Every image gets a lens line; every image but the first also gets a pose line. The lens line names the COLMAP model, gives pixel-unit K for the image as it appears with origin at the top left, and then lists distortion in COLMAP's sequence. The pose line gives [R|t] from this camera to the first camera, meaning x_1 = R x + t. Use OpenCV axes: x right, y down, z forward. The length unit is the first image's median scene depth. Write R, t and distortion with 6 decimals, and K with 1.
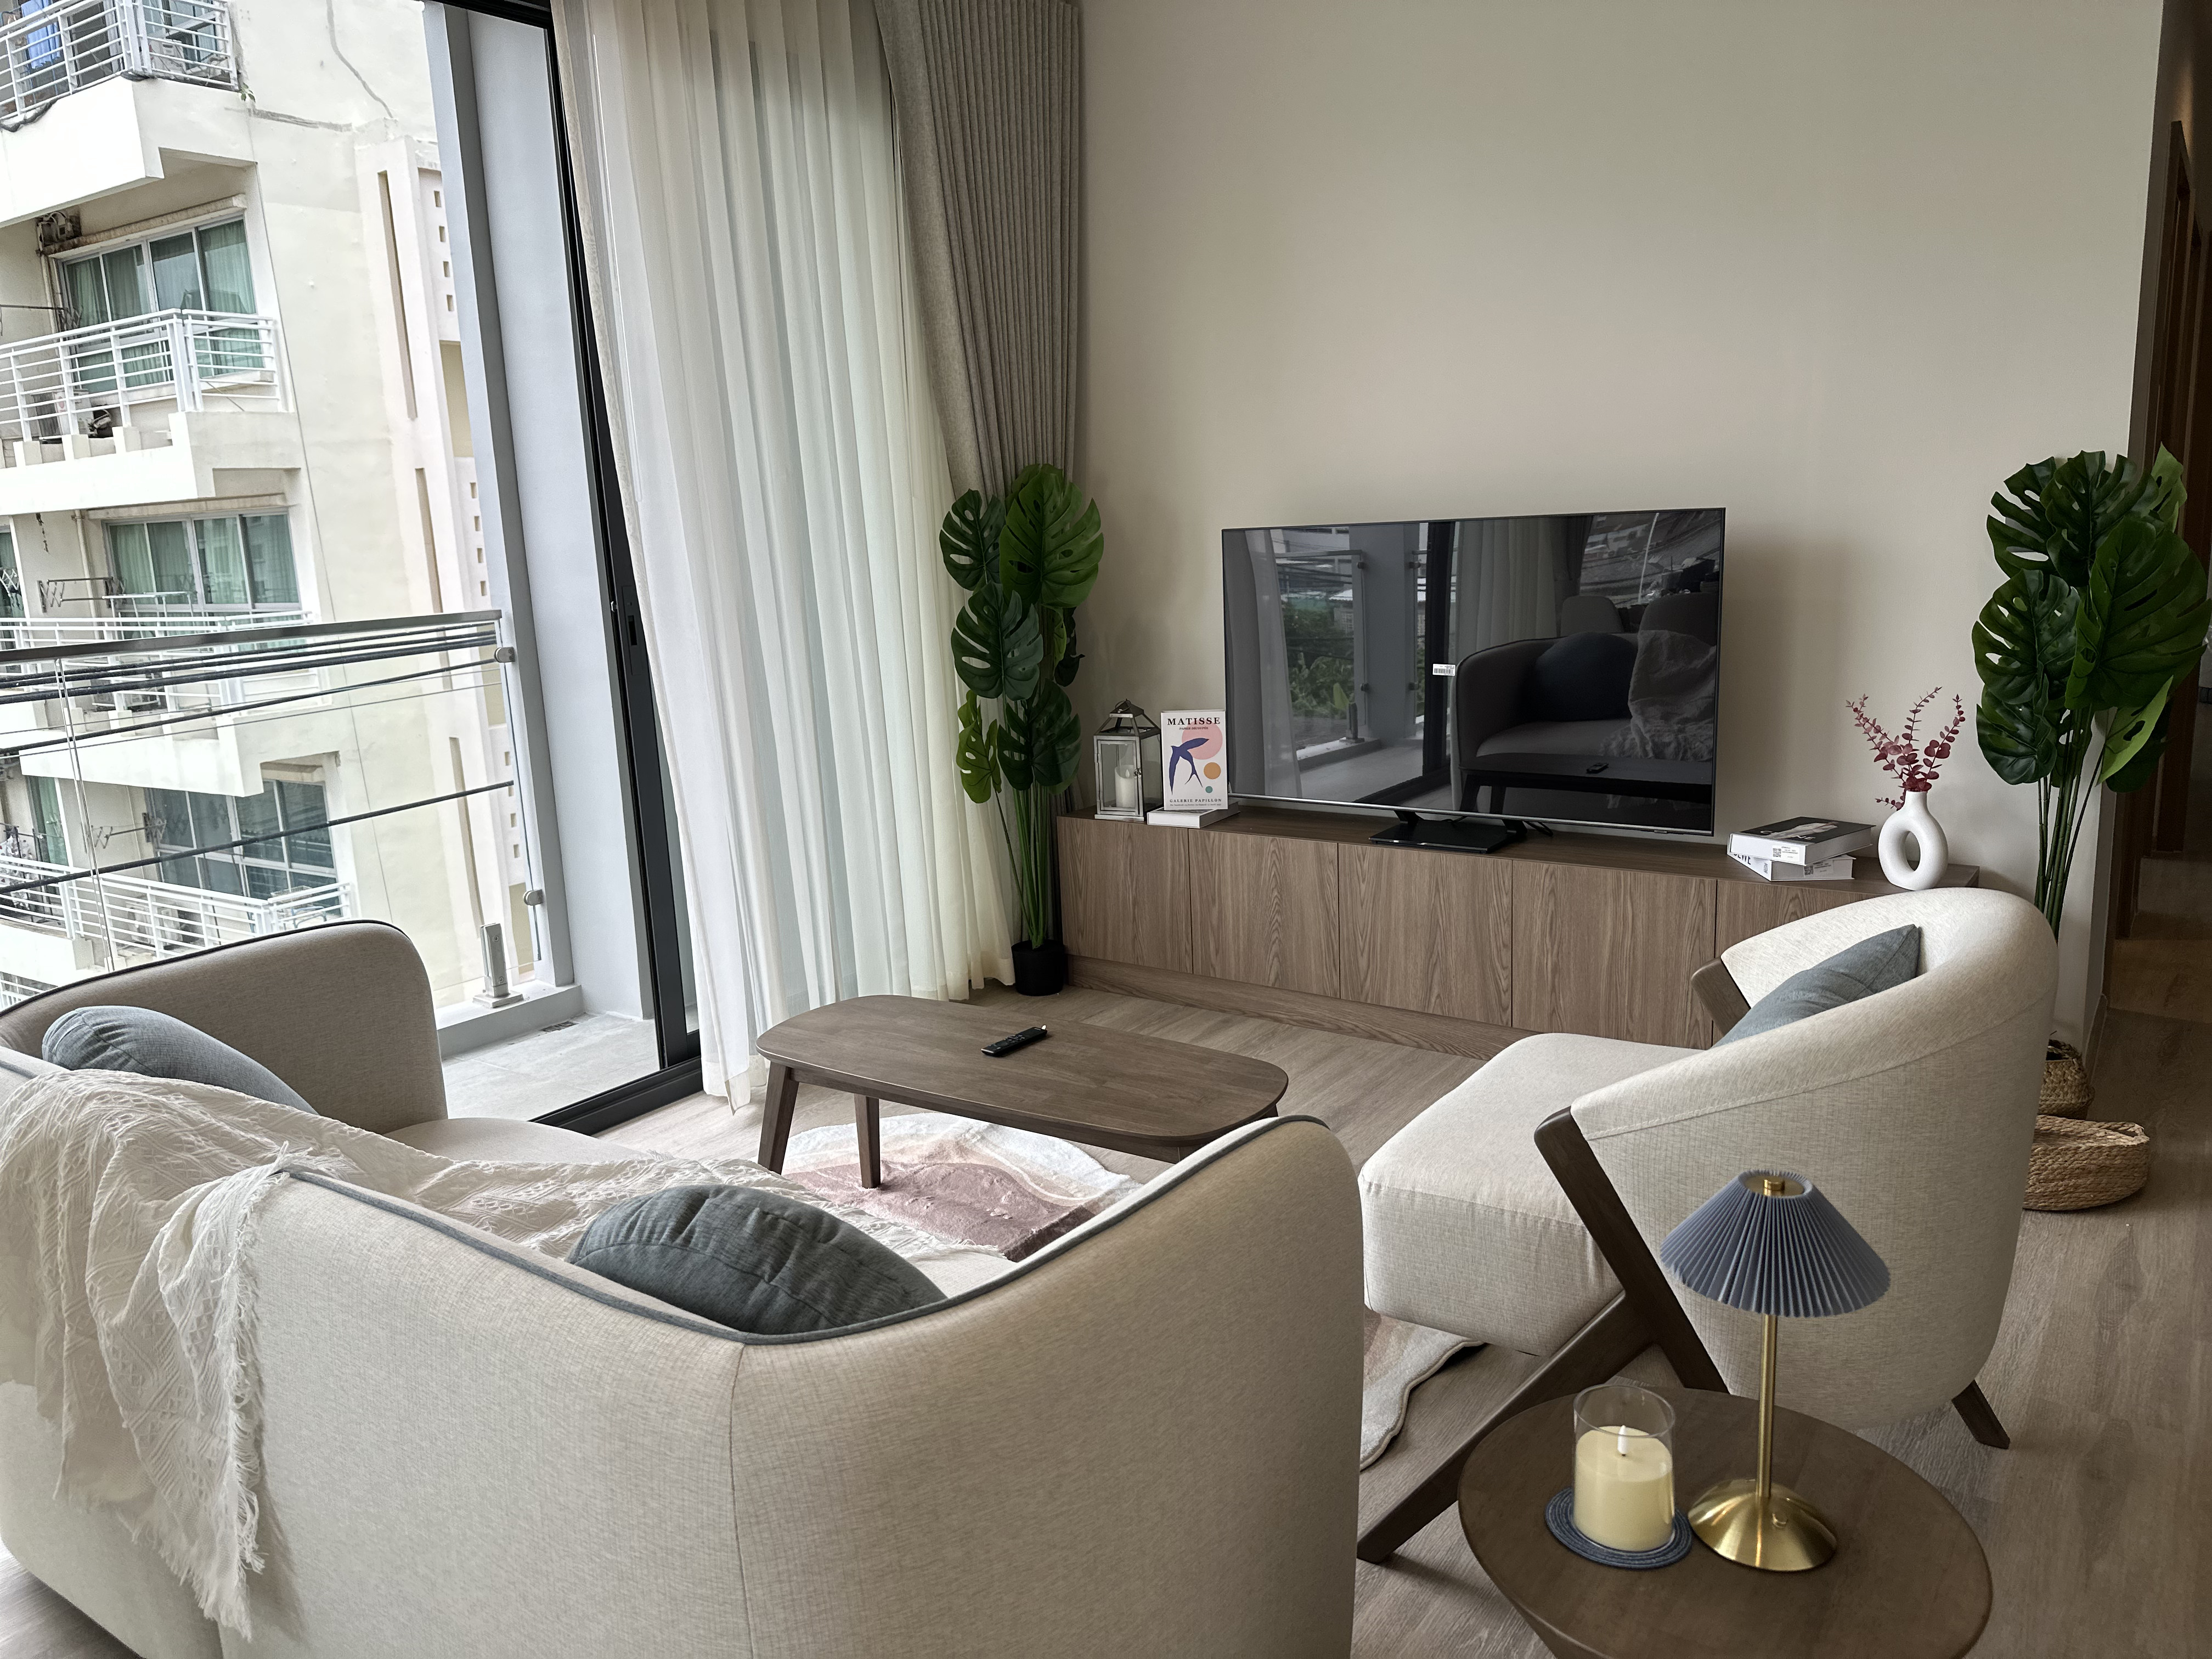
lens RADIAL K [[1571.7, 0, 1091.1], [0, 1571.7, 824.2], [0, 0, 1]] dist [0.168007, -0.240472]
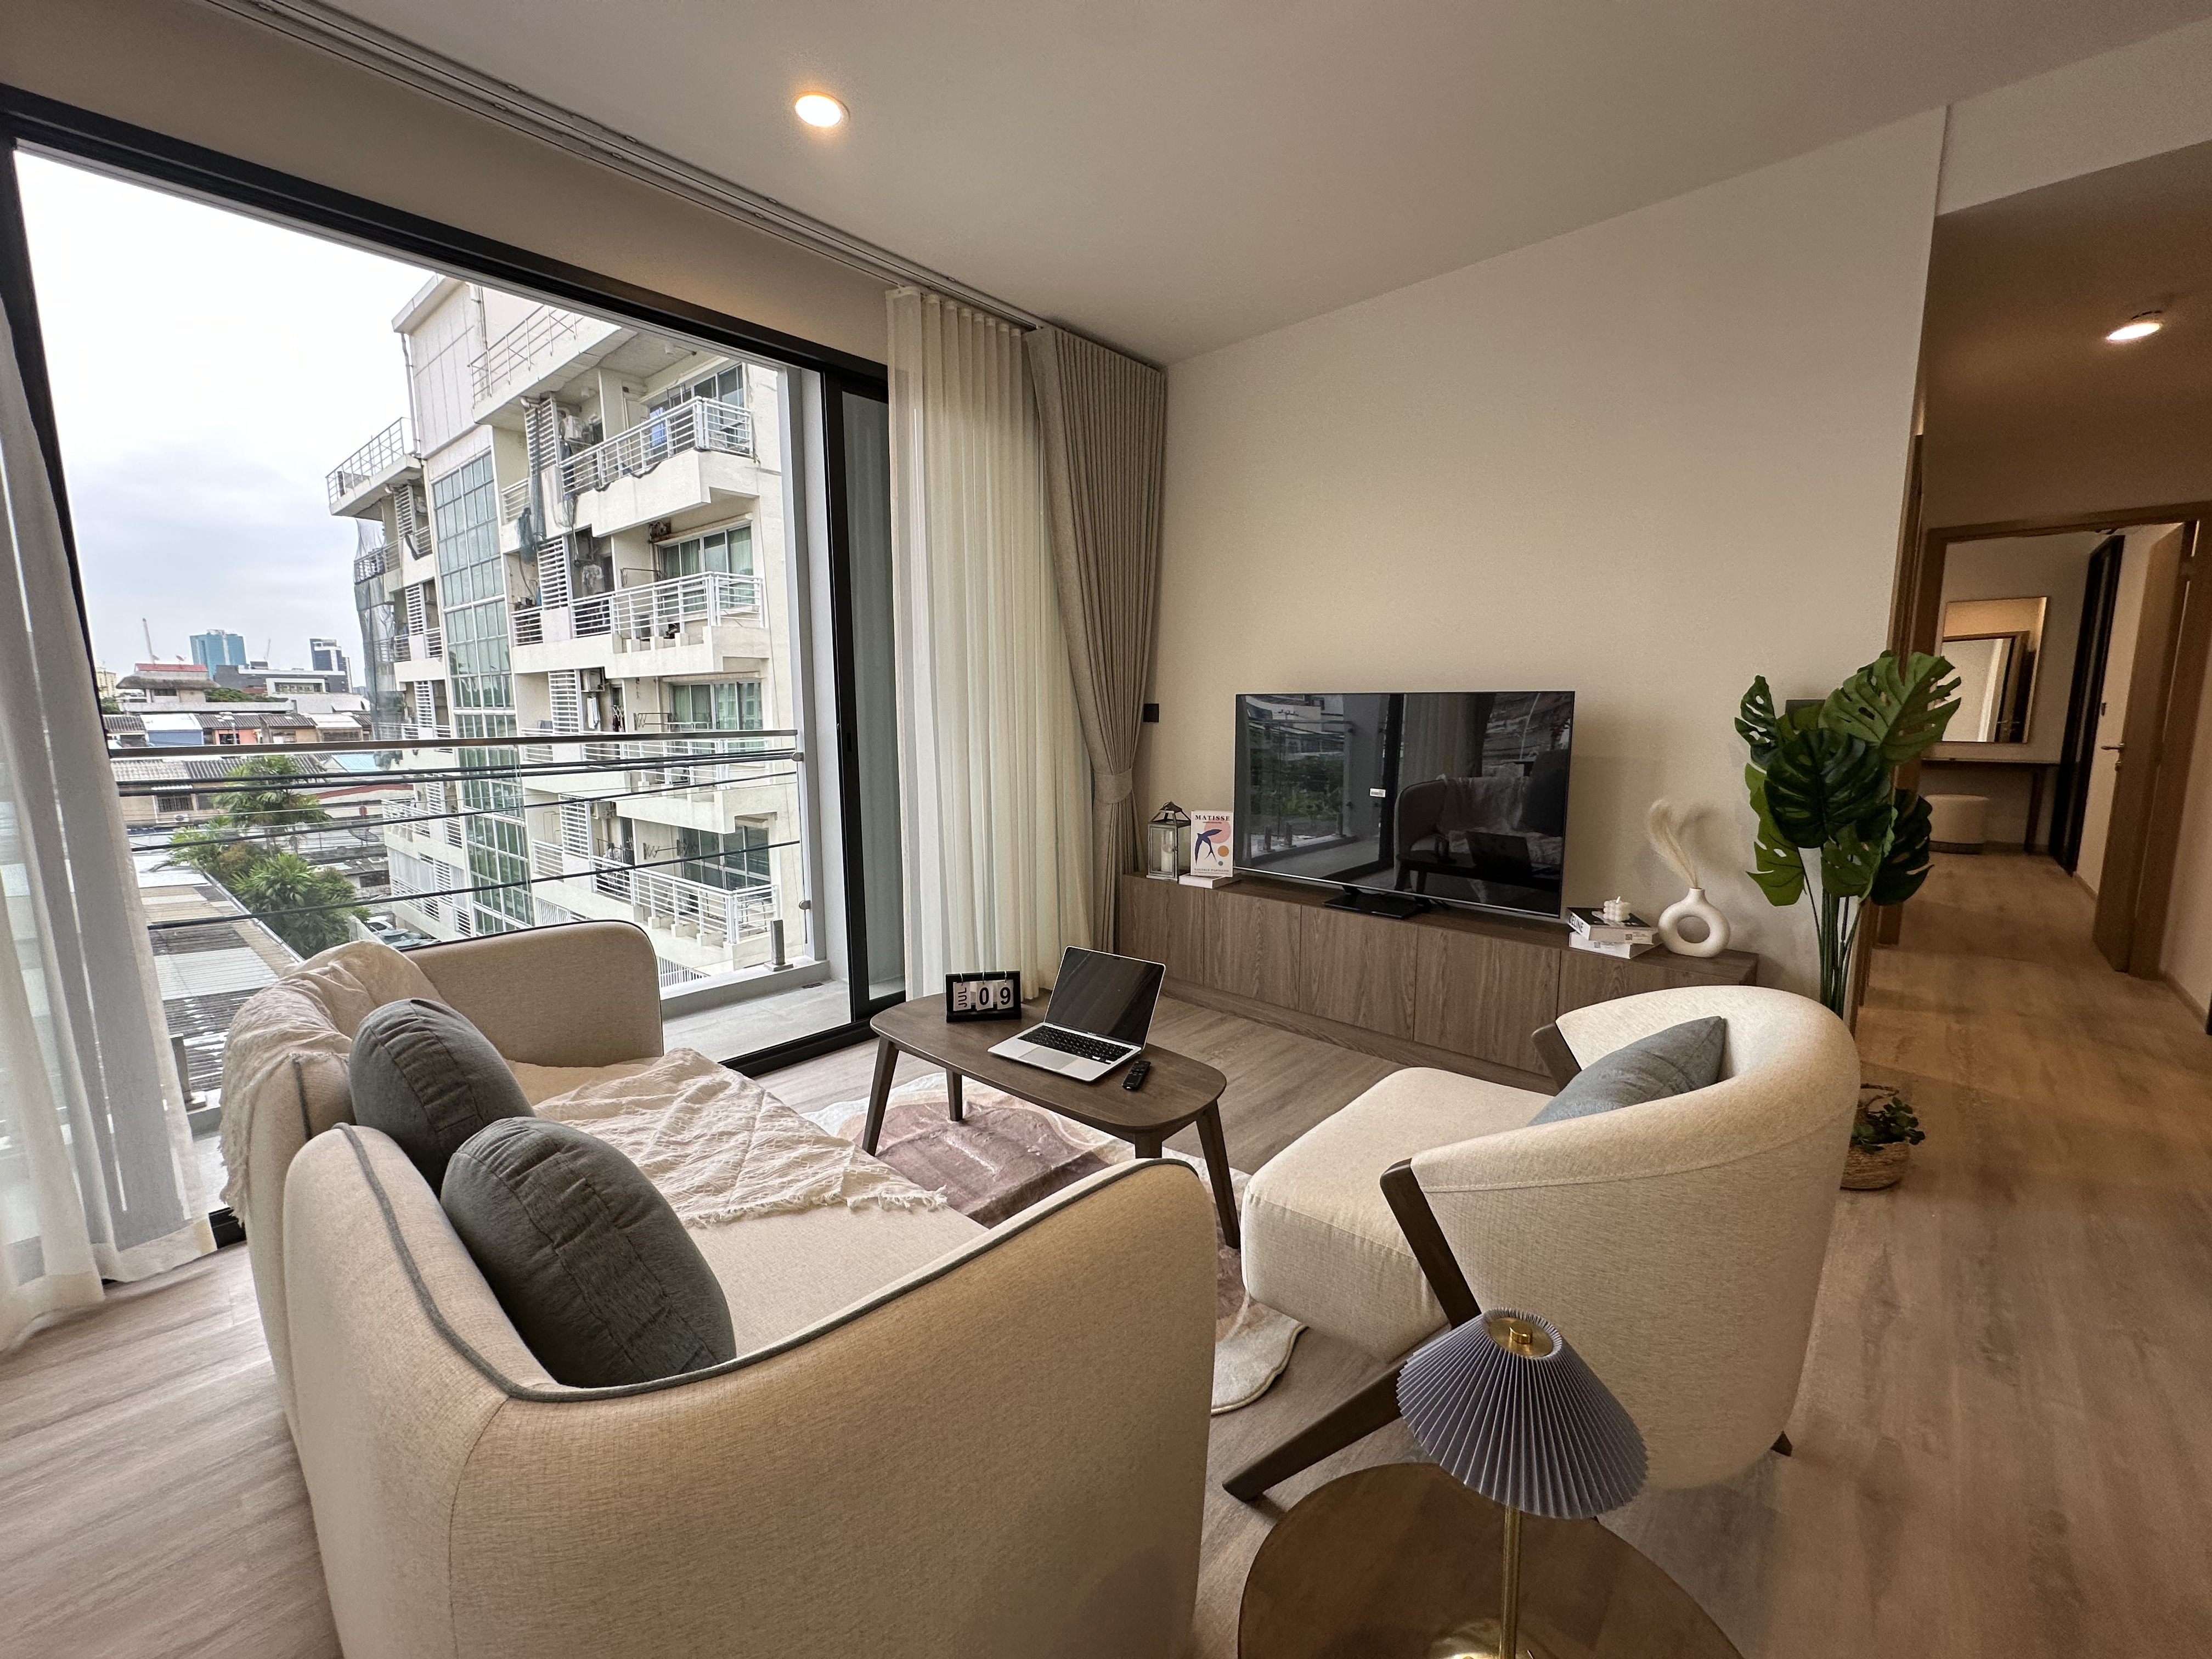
lens RADIAL K [[897.5, 0, 1106.5], [0, 897.5, 824.6], [0, 0, 1]] dist [0.000901, 0.000497]
pose [[0.992593, 0.054976, -0.108332, 0.065176], [-0.060793, 0.996839, -0.051146, -0.009734], [0.105178, 0.057353, 0.992798, 0.148882]]
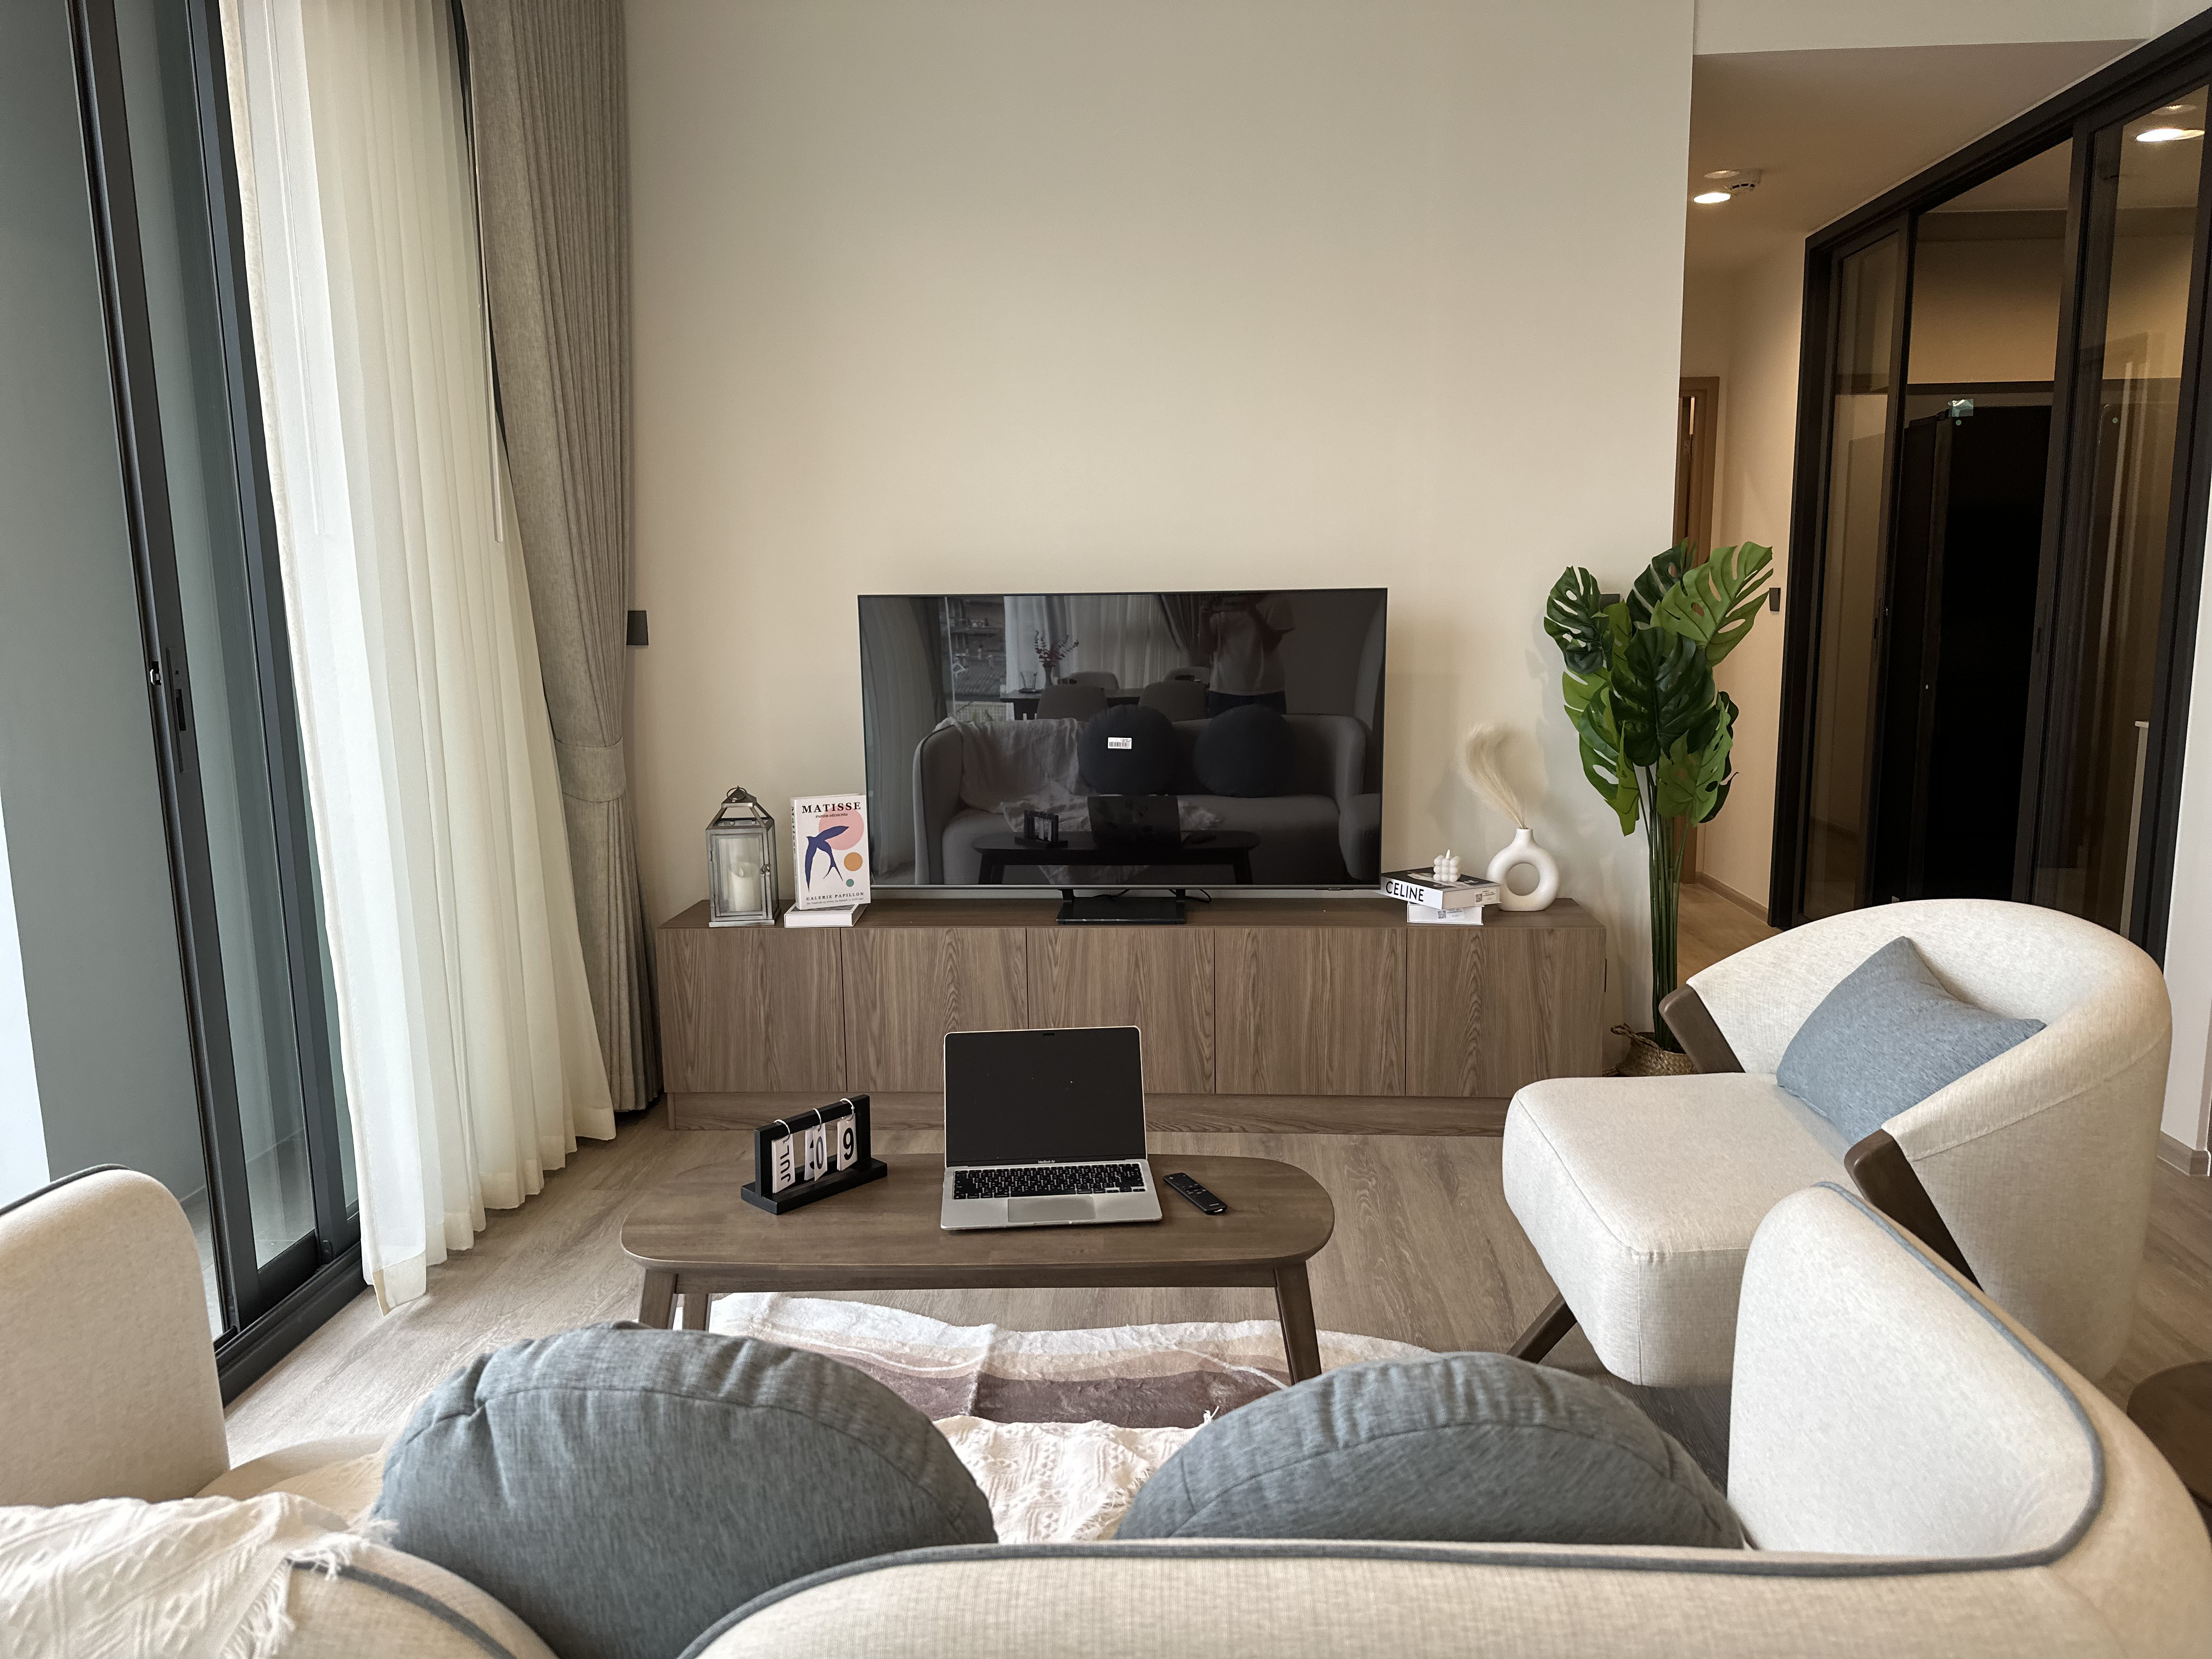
lens RADIAL K [[1564.2, 0, 1119.4], [0, 1564.2, 844.5], [0, 0, 1]] dist [0.087939, -0.099465]
pose [[0.840558, -0.057420, 0.538669, -0.312629], [0.082929, 0.996285, -0.023207, -0.011845], [-0.535336, 0.064178, 0.842198, 0.188217]]
